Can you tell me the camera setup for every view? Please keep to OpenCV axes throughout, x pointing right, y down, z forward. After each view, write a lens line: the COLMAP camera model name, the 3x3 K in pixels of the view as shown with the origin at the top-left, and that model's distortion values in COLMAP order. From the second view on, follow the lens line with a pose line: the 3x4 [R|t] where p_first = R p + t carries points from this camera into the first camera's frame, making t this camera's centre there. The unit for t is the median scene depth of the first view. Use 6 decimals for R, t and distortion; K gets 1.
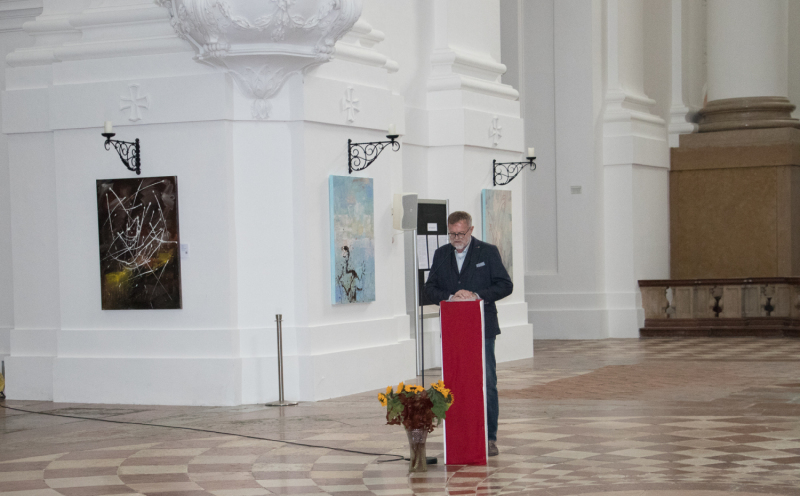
lens RADIAL K [[1661.0, 0, 358.6], [0, 1661.0, 321.8], [0, 0, 1]] dist [0.168267, 0.622246]
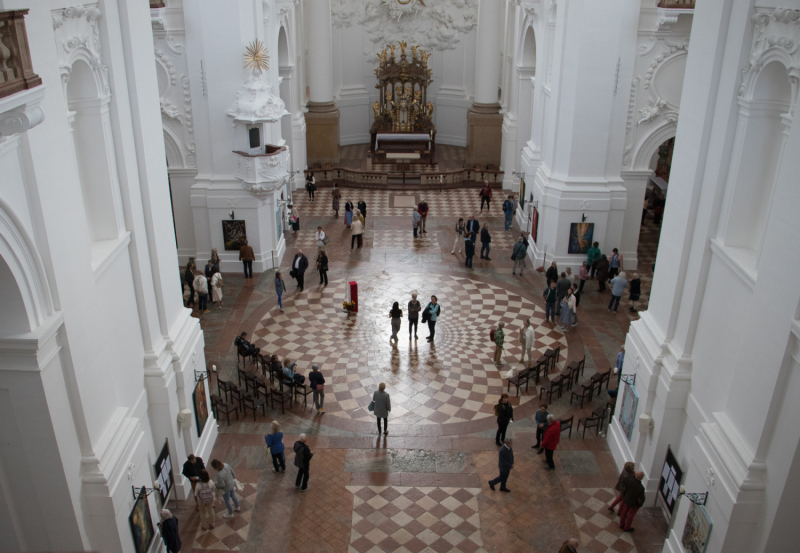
lens RADIAL K [[736.0, 0, 372.5], [0, 736.0, 302.9], [0, 0, 1]] dist [-0.186736, 0.160538]
pose [[0.909335, -0.159500, 0.384278, -0.539100], [-0.000483, 0.923196, 0.384330, -0.582473], [-0.416065, -0.349670, 0.839417, -0.699644]]
